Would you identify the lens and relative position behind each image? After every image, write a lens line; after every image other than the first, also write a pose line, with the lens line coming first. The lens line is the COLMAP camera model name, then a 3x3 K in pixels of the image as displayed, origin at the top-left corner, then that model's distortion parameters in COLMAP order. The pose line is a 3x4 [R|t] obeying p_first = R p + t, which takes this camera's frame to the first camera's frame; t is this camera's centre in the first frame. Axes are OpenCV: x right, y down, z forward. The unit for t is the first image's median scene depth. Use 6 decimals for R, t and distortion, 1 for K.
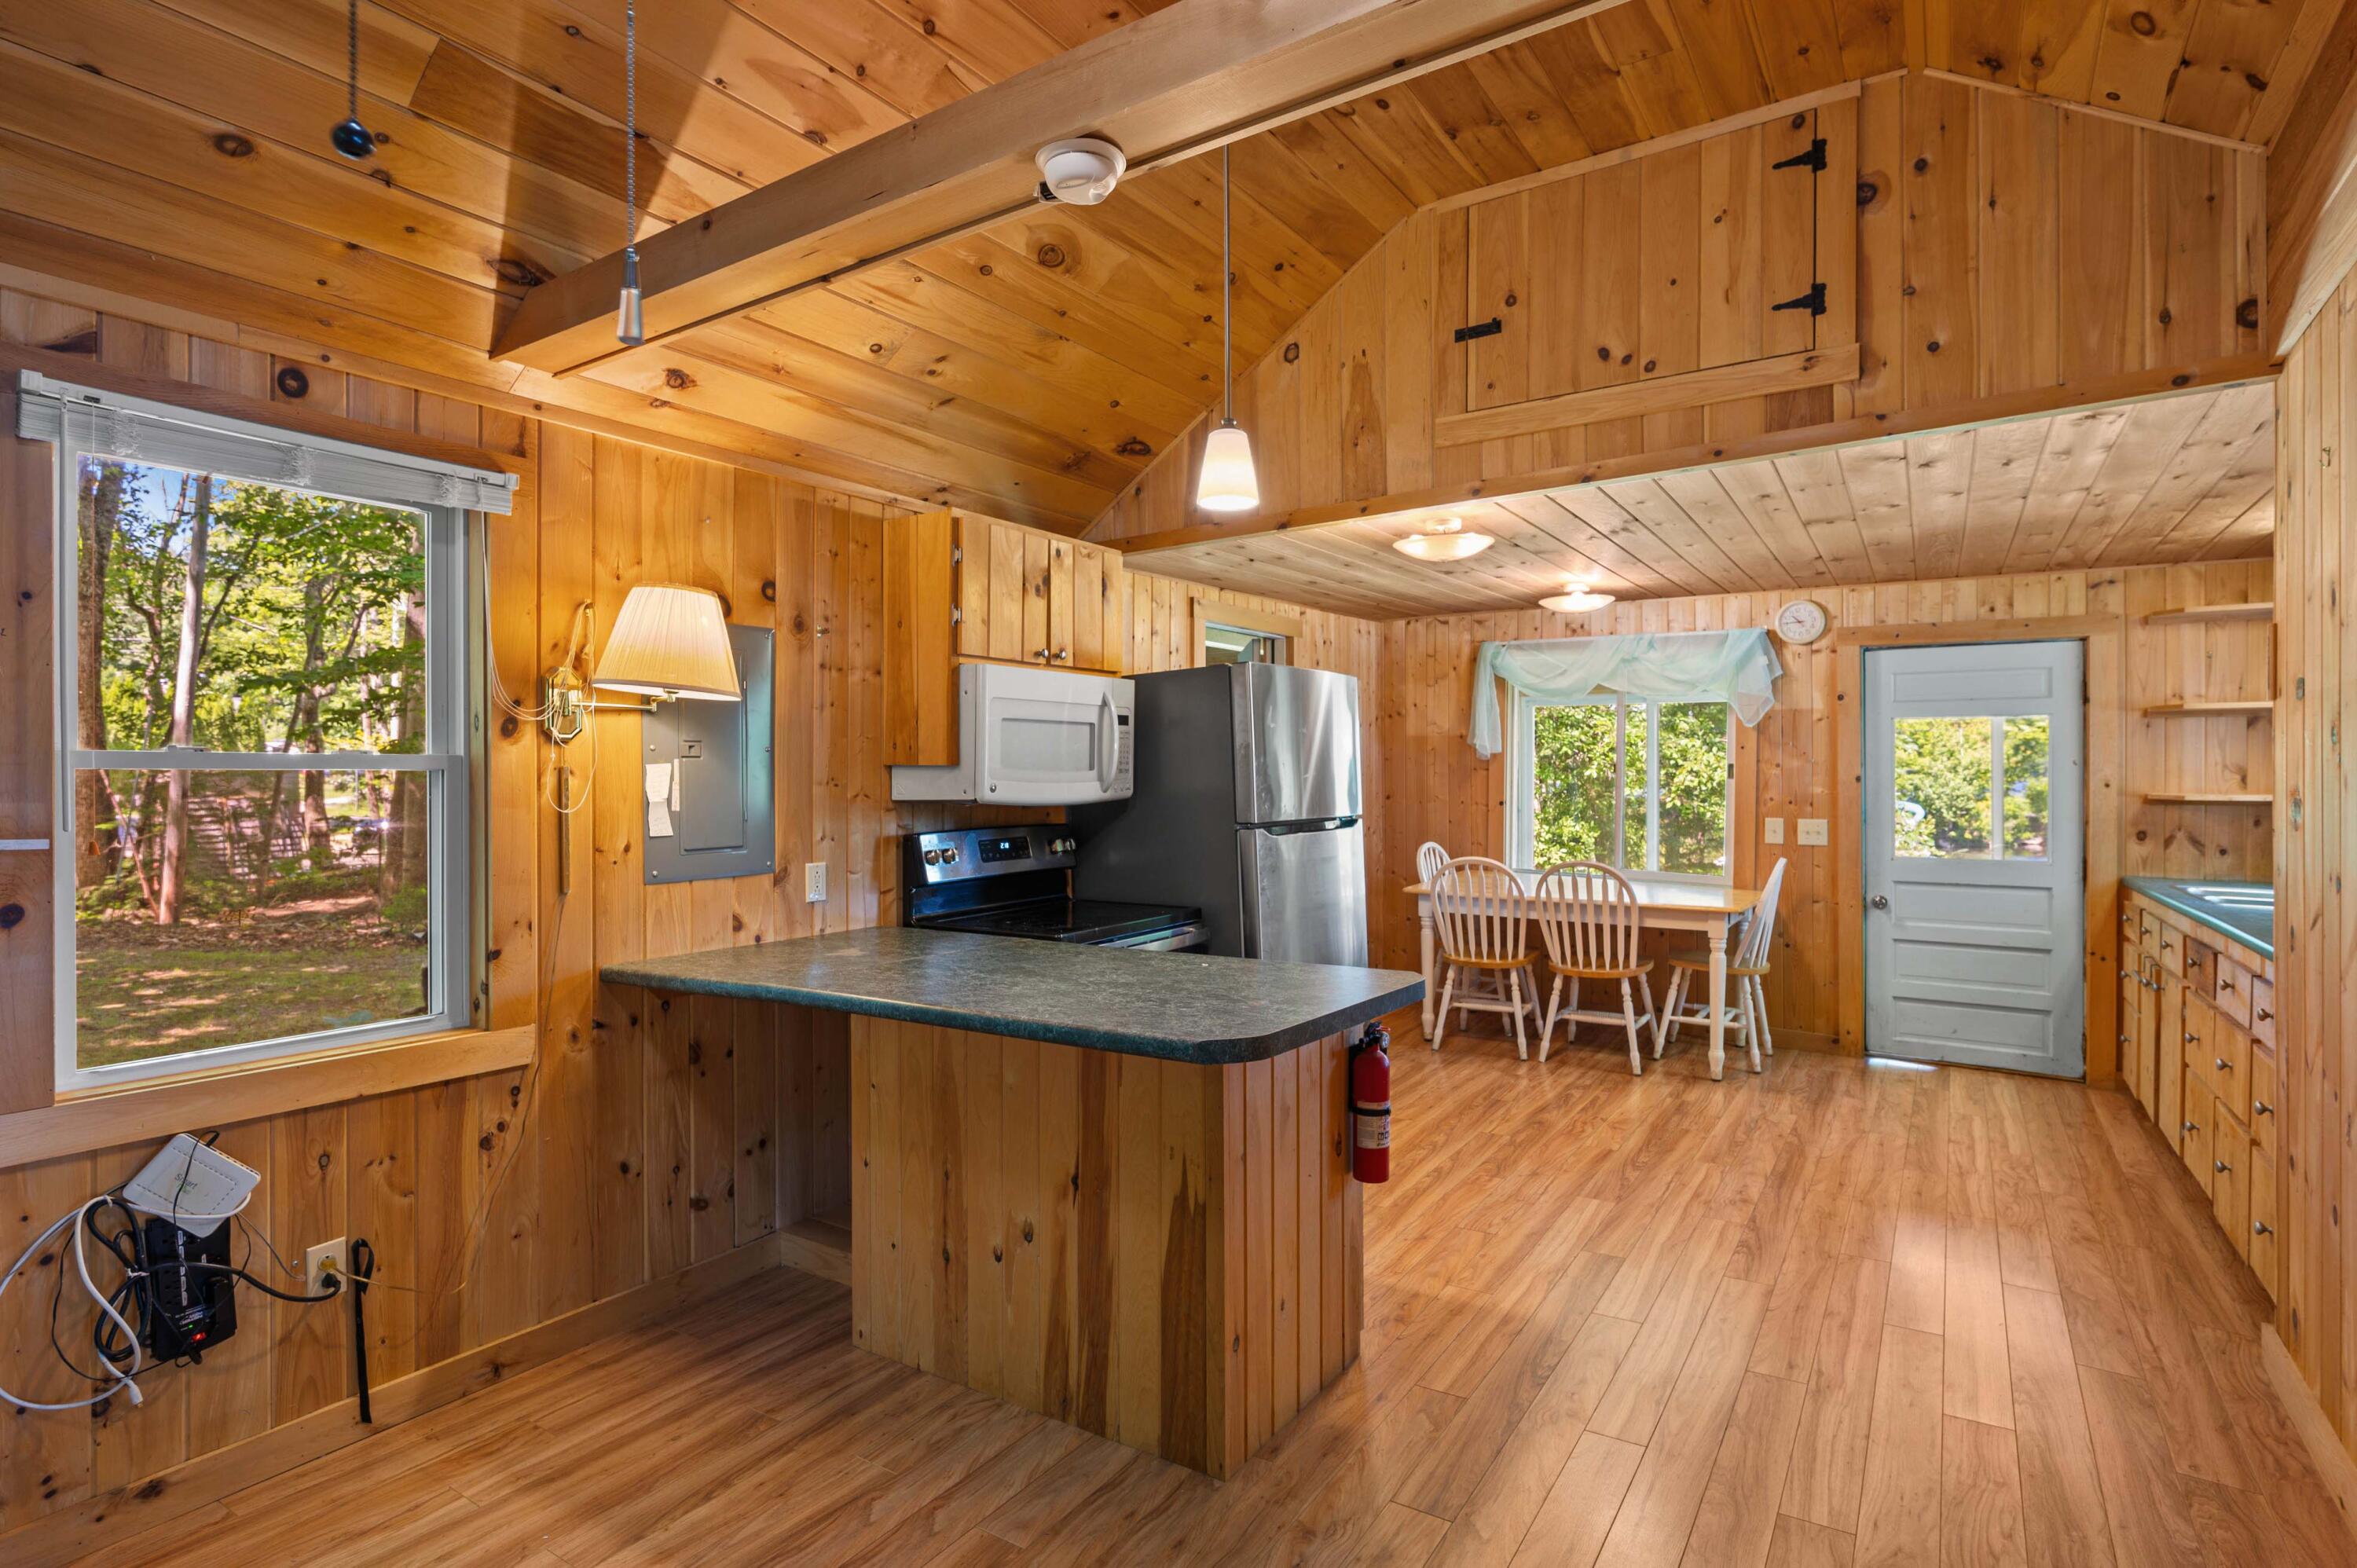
lens RADIAL K [[1150.3, 0, 1186.5], [0, 1150.3, 771.1], [0, 0, 1]] dist [-0.003606, 0.000599]
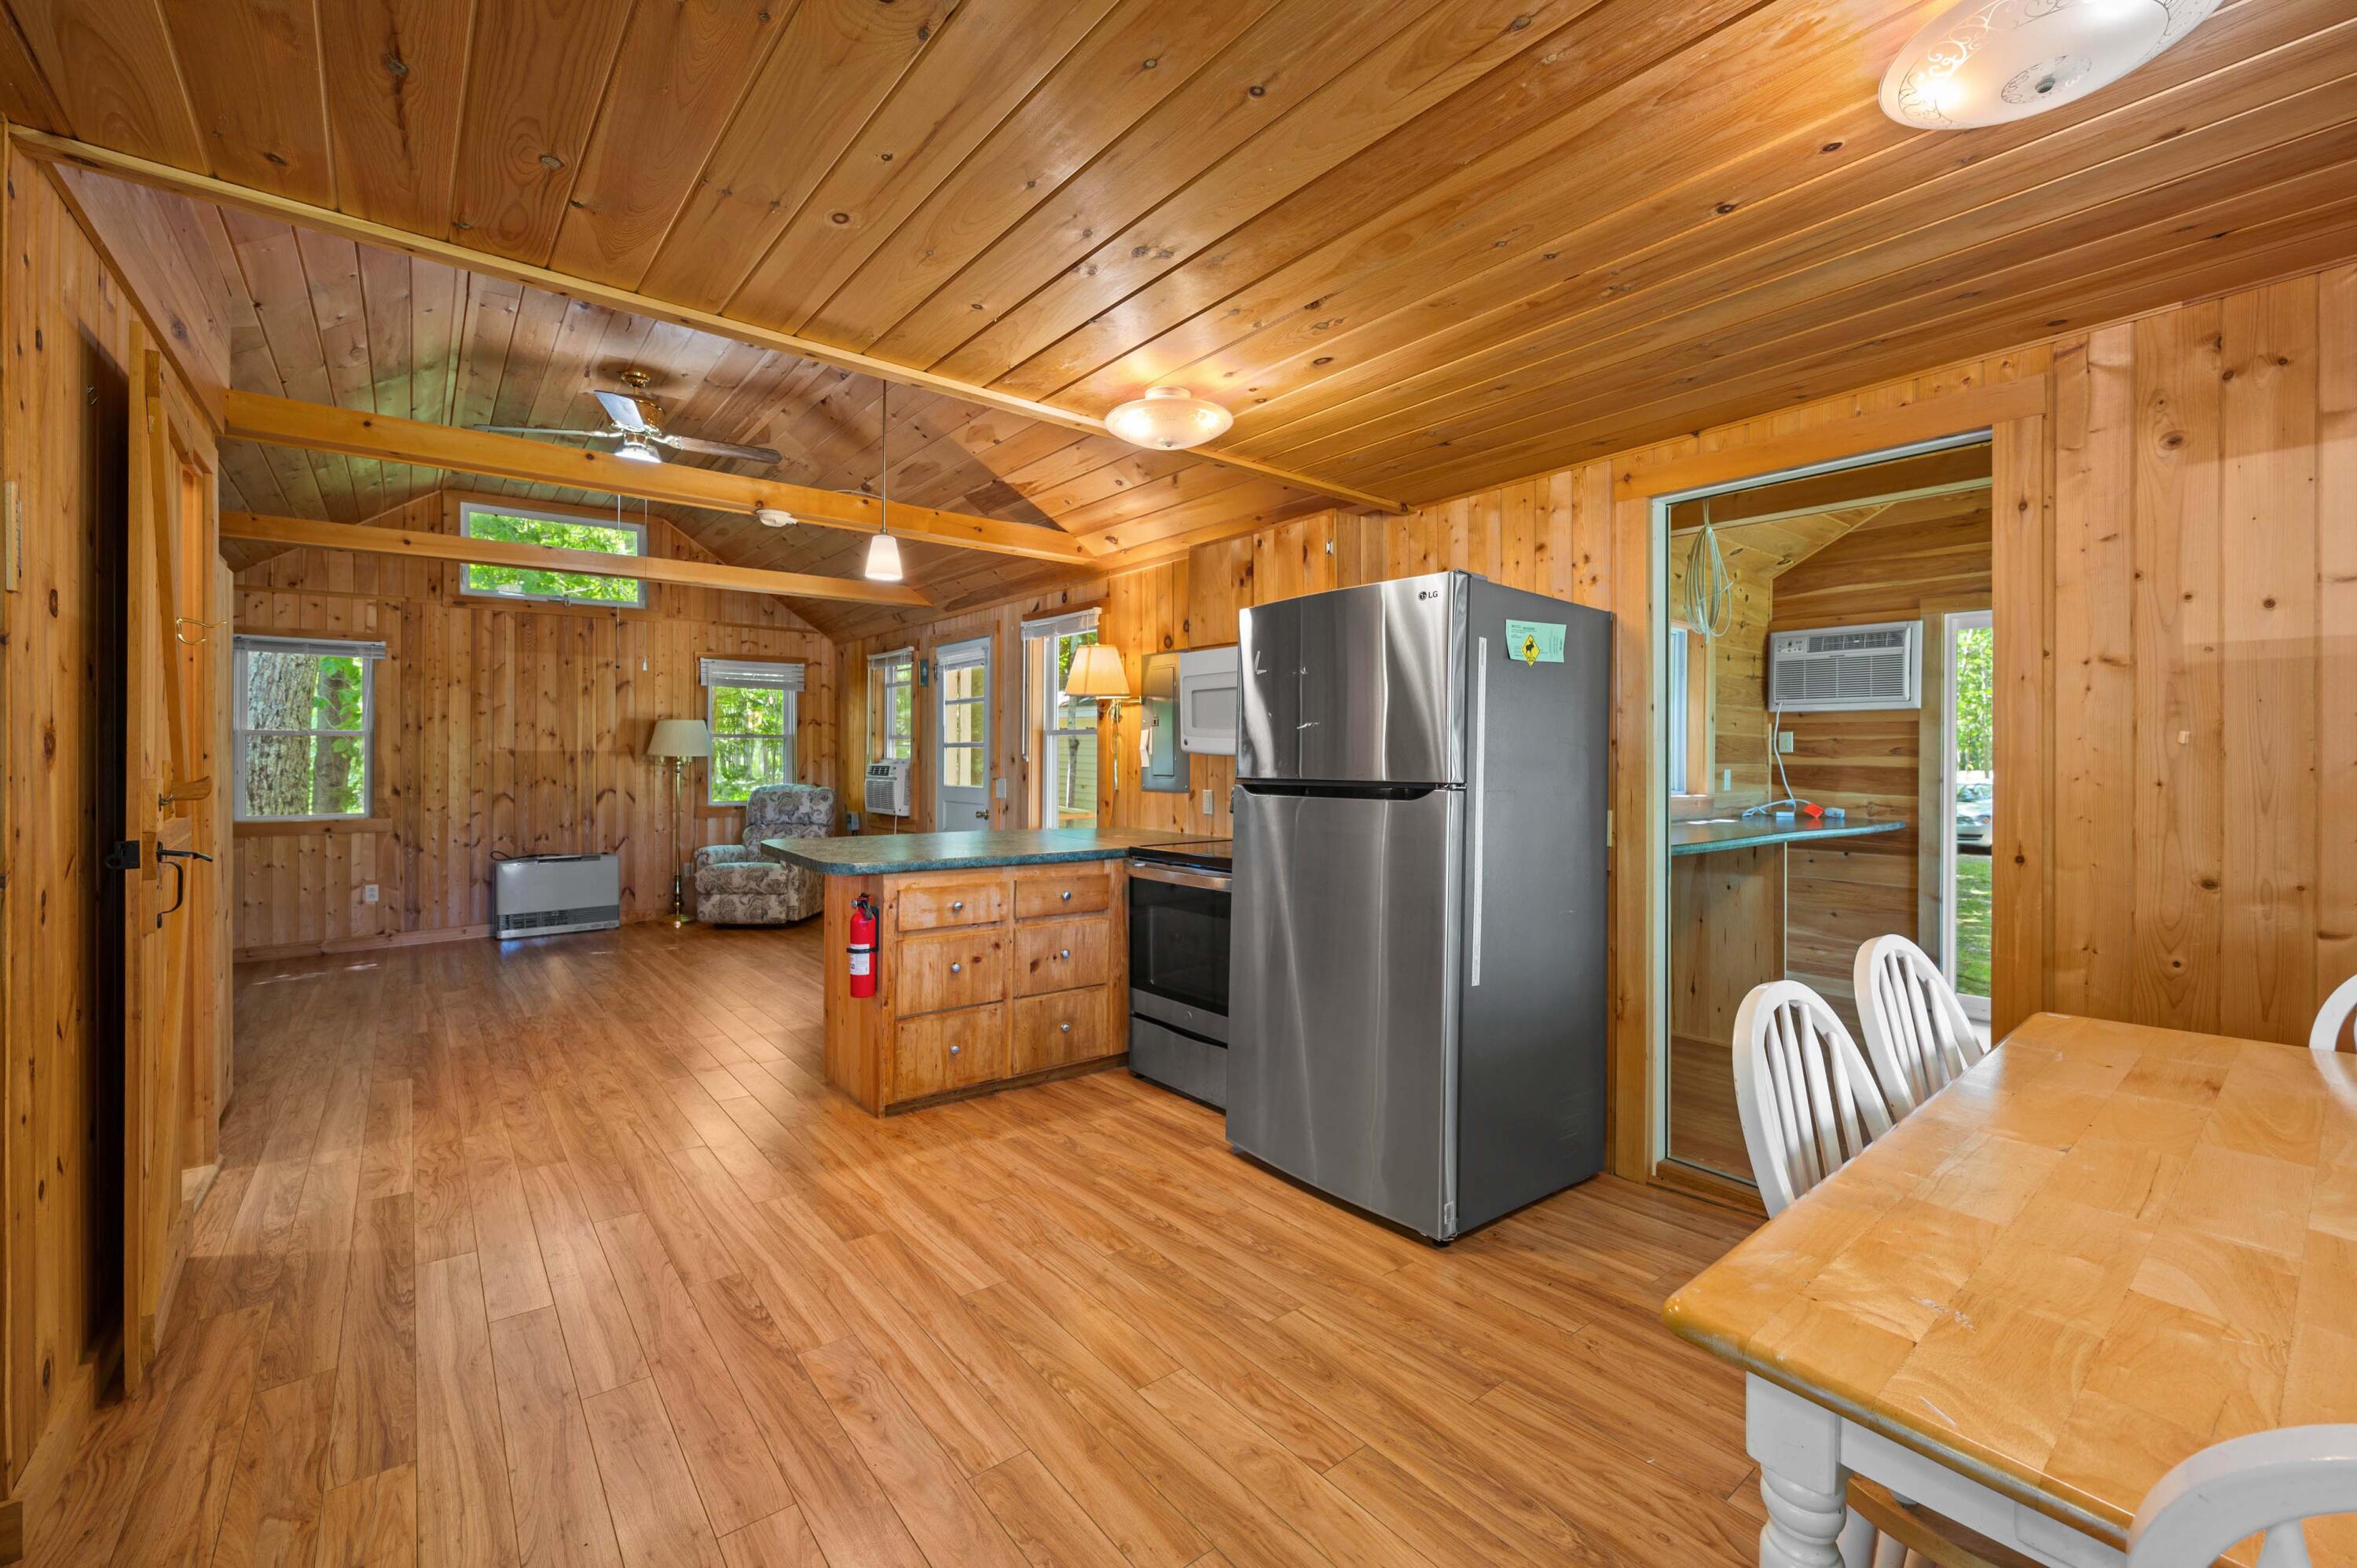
lens RADIAL K [[959.8, 0, 1189.0], [0, 959.8, 759.0], [0, 0, 1]] dist [-0.004874, -0.000700]
pose [[-0.295579, 0.006996, -0.955293, 0.695046], [-0.000326, 0.999972, 0.007424, 0.019712], [0.955318, 0.002506, -0.295568, 1.002468]]
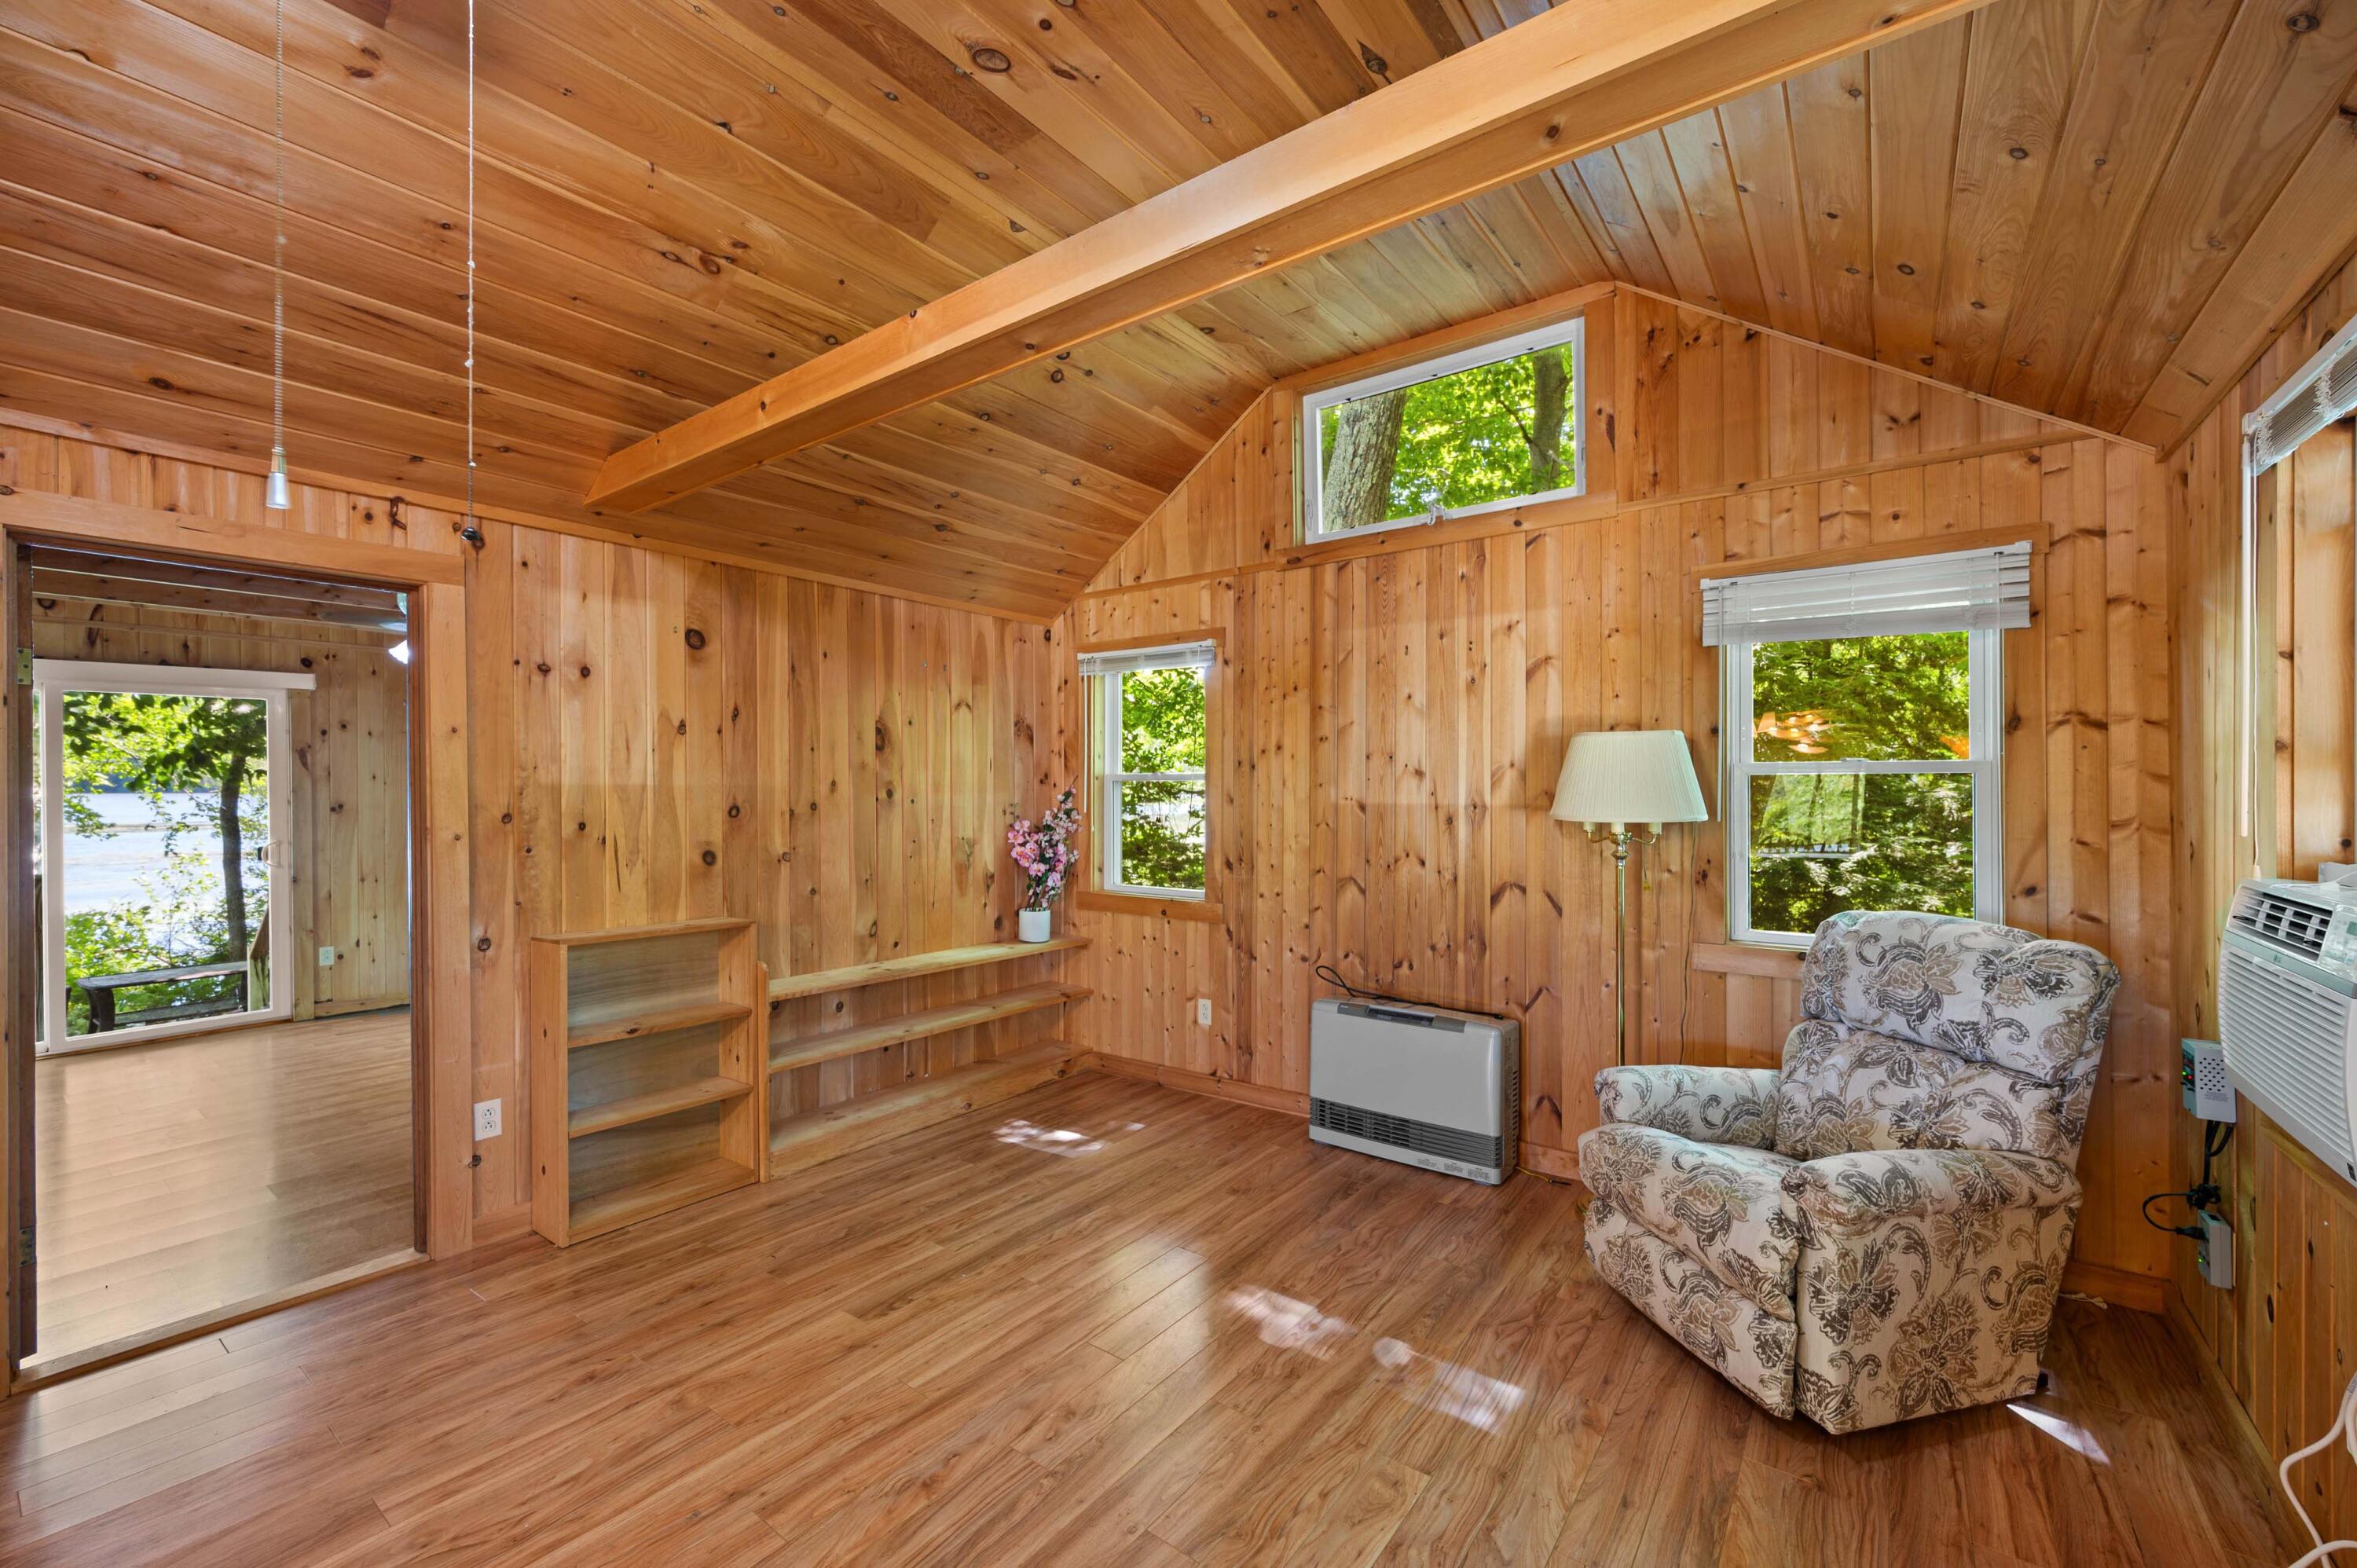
lens RADIAL K [[937.4, 0, 1194.3], [0, 937.4, 781.4], [0, 0, 1]] dist [-0.001050, -0.000205]
pose [[-0.998788, 0.002752, 0.049139, -0.314491], [0.002501, 0.999984, -0.005168, 0.002807], [-0.049153, -0.005039, -0.998779, 0.384464]]
